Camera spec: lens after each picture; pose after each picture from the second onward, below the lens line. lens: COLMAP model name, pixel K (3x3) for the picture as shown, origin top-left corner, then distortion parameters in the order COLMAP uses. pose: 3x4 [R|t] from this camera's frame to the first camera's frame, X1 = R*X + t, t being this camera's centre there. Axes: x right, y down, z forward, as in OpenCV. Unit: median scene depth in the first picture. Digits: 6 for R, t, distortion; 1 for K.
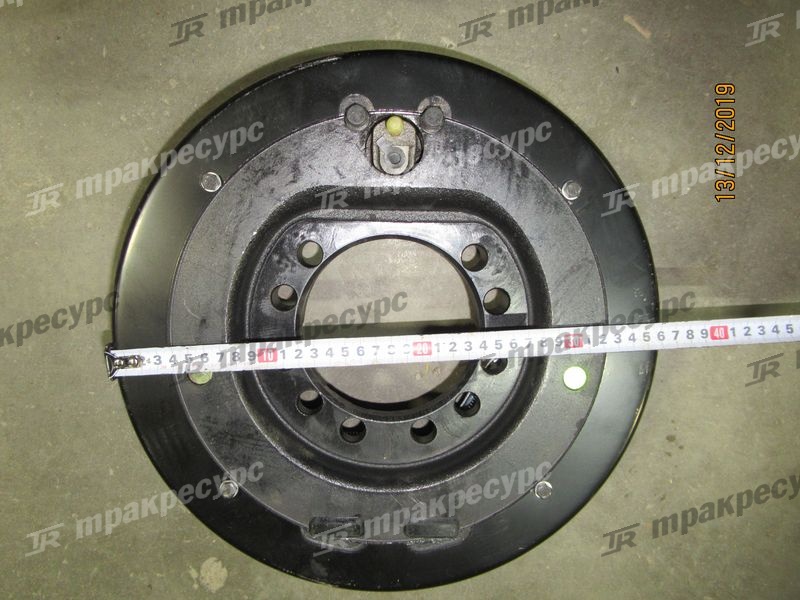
lens RADIAL K [[588.8, 0, 402.5], [0, 588.8, 296.6], [0, 0, 1]] dist [-0.009116, -0.003888]
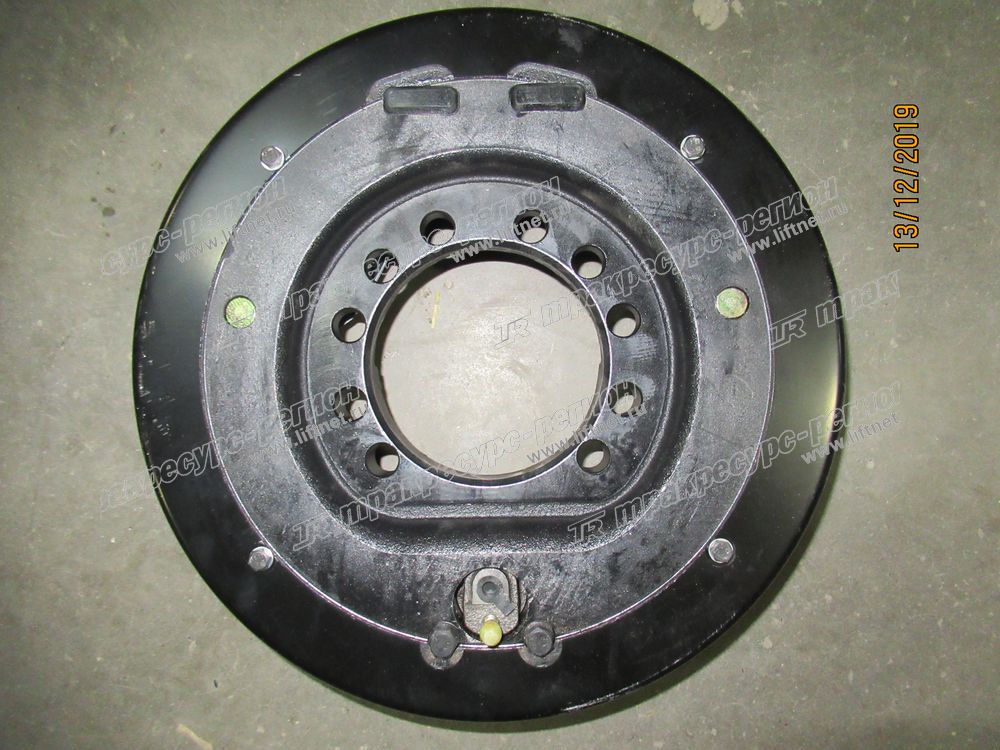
lens RADIAL K [[736.0, 0, 496.0], [0, 736.0, 372.6], [0, 0, 1]] dist [-0.009116, -0.003888]
pose [[-0.998912, 0.040015, -0.023937, -0.009152], [-0.037642, -0.995002, -0.092487, 0.134092], [-0.027518, -0.091486, 0.995426, 0.043462]]
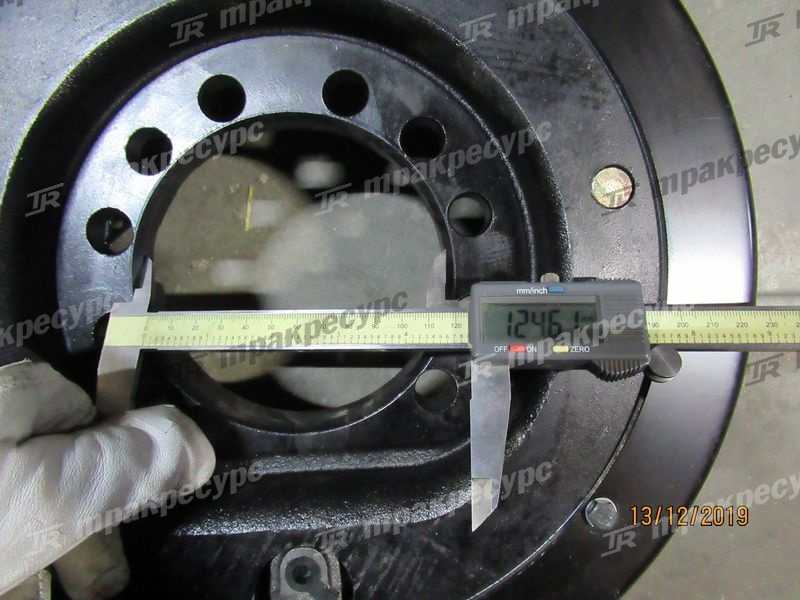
lens RADIAL K [[588.8, 0, 400.2], [0, 588.8, 299.0], [0, 0, 1]] dist [-0.009116, -0.003888]
pose [[-0.994651, 0.074807, -0.071226, -0.084930], [-0.062678, -0.985213, -0.159459, 0.121845], [-0.082102, -0.154142, 0.984632, 0.417172]]
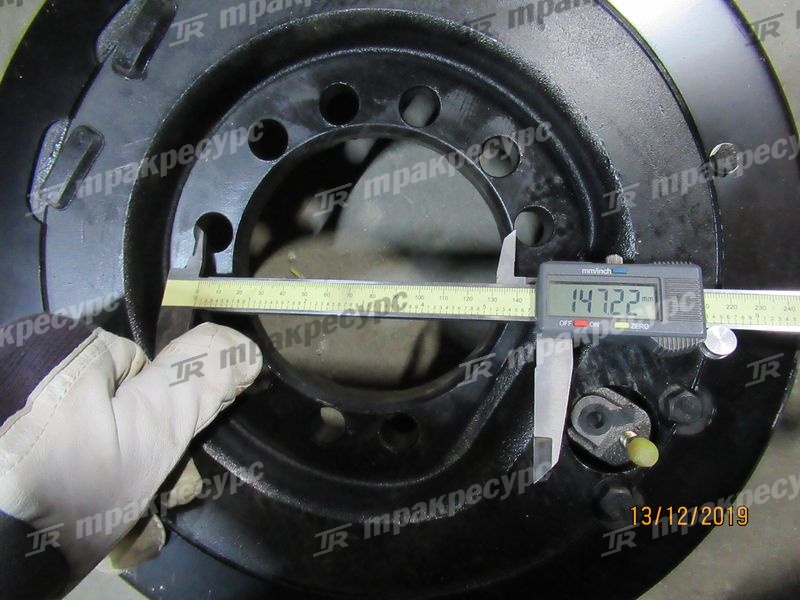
lens RADIAL K [[588.8, 0, 399.3], [0, 588.8, 303.0], [0, 0, 1]] dist [-0.009116, -0.003888]
pose [[-0.519080, 0.852422, 0.062711, -0.048467], [-0.853740, -0.513560, -0.085933, 0.069154], [-0.041045, -0.098144, 0.994325, 0.347009]]
